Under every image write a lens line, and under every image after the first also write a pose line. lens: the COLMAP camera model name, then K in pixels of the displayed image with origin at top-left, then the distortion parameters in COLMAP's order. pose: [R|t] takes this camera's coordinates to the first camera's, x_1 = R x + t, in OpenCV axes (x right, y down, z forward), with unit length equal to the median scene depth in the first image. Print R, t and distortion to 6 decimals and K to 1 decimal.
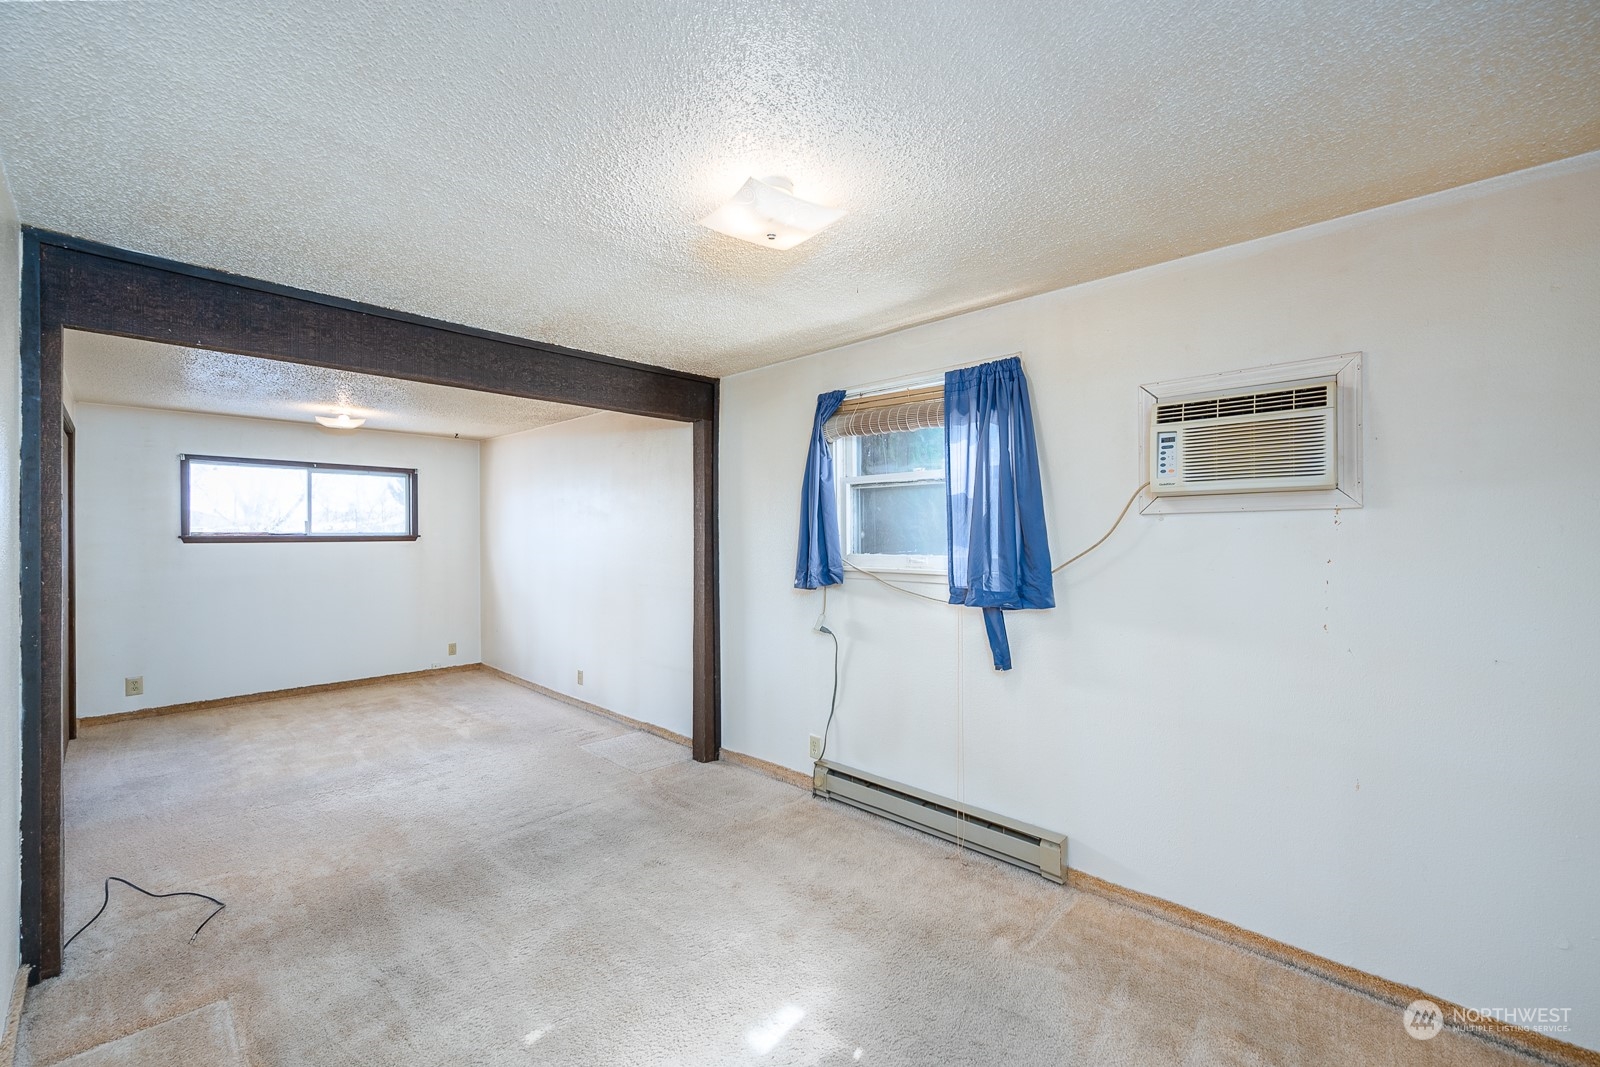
lens RADIAL K [[639.4, 0, 796.2], [0, 639.4, 534.4], [0, 0, 1]] dist [0.000372, 0.000462]
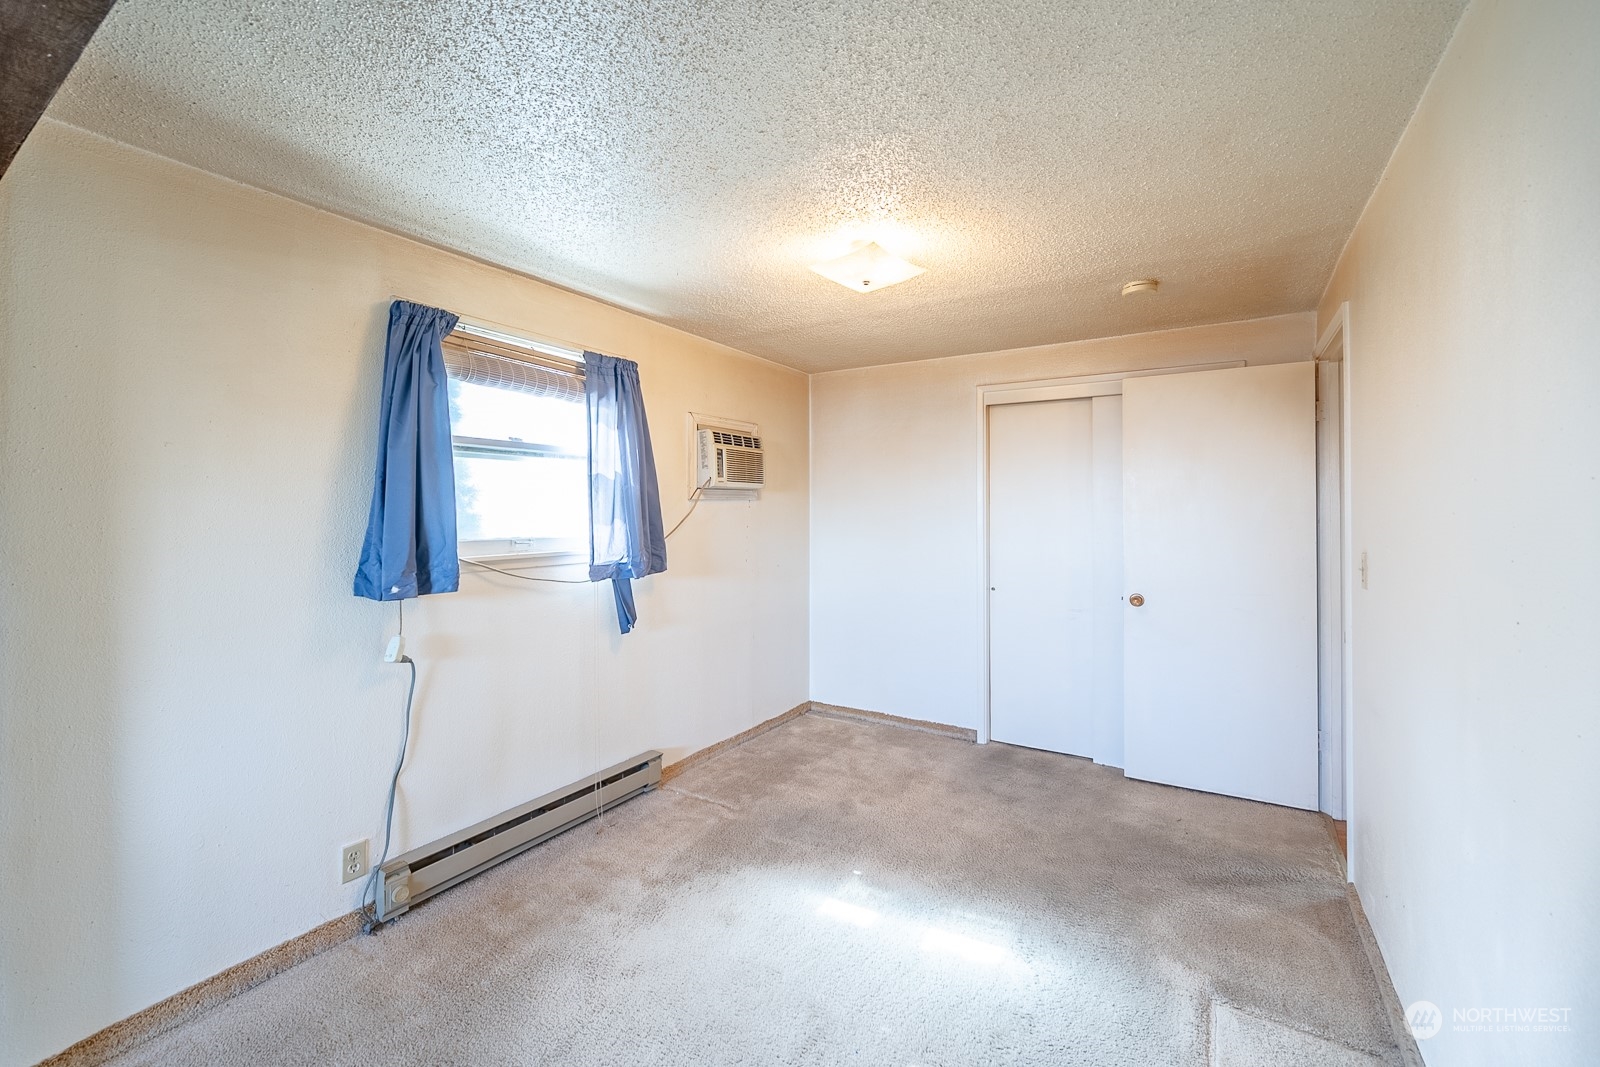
lens RADIAL K [[639.4, 0, 803.3], [0, 639.4, 505.4], [0, 0, 1]] dist [0.000372, 0.000462]
pose [[-0.179029, 0.010021, 0.983793, -0.603535], [0.000505, 0.999949, -0.010094, -0.001858], [-0.983844, -0.001311, -0.179025, 0.632449]]
